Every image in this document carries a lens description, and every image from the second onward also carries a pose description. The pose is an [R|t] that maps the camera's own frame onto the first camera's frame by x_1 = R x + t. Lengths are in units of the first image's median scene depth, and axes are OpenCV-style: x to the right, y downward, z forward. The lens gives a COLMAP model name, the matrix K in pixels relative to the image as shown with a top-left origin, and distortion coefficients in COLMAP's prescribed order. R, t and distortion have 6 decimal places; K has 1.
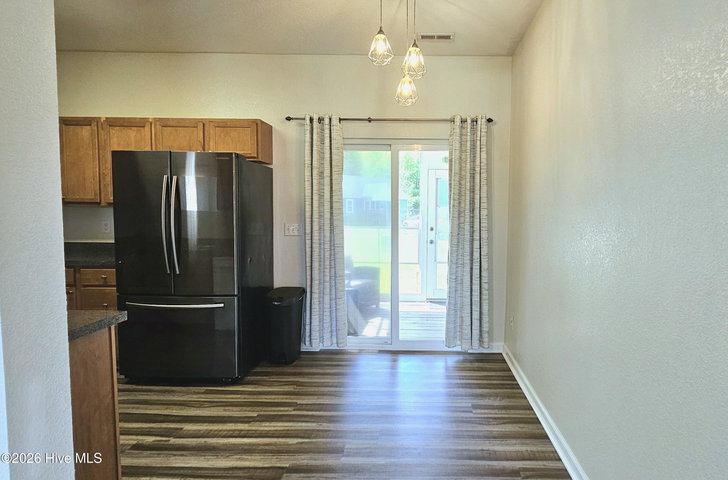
lens RADIAL K [[419.6, 0, 423.2], [0, 419.6, 238.3], [0, 0, 1]] dist [-0.001563, -0.000218]
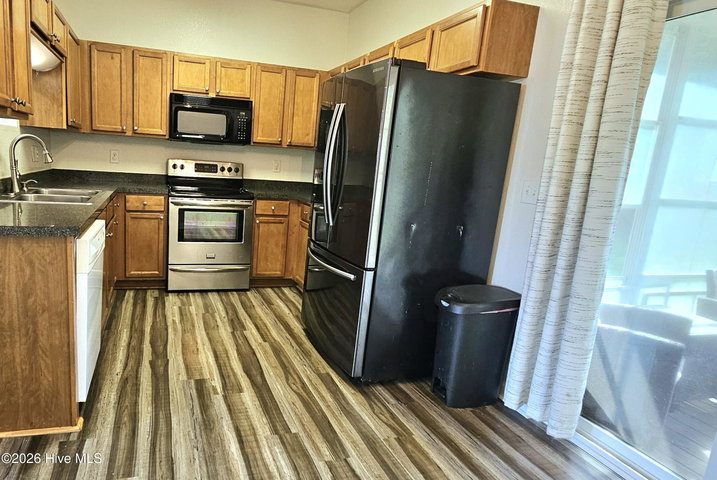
lens RADIAL K [[436.9, 0, 275.2], [0, 436.9, 244.1], [0, 0, 1]] dist [-0.001846, -0.000444]
pose [[0.263074, 0.189924, -0.945897, 0.203683], [-0.127385, 0.978686, 0.161079, -0.004491], [0.956329, 0.078117, 0.281660, 0.641215]]
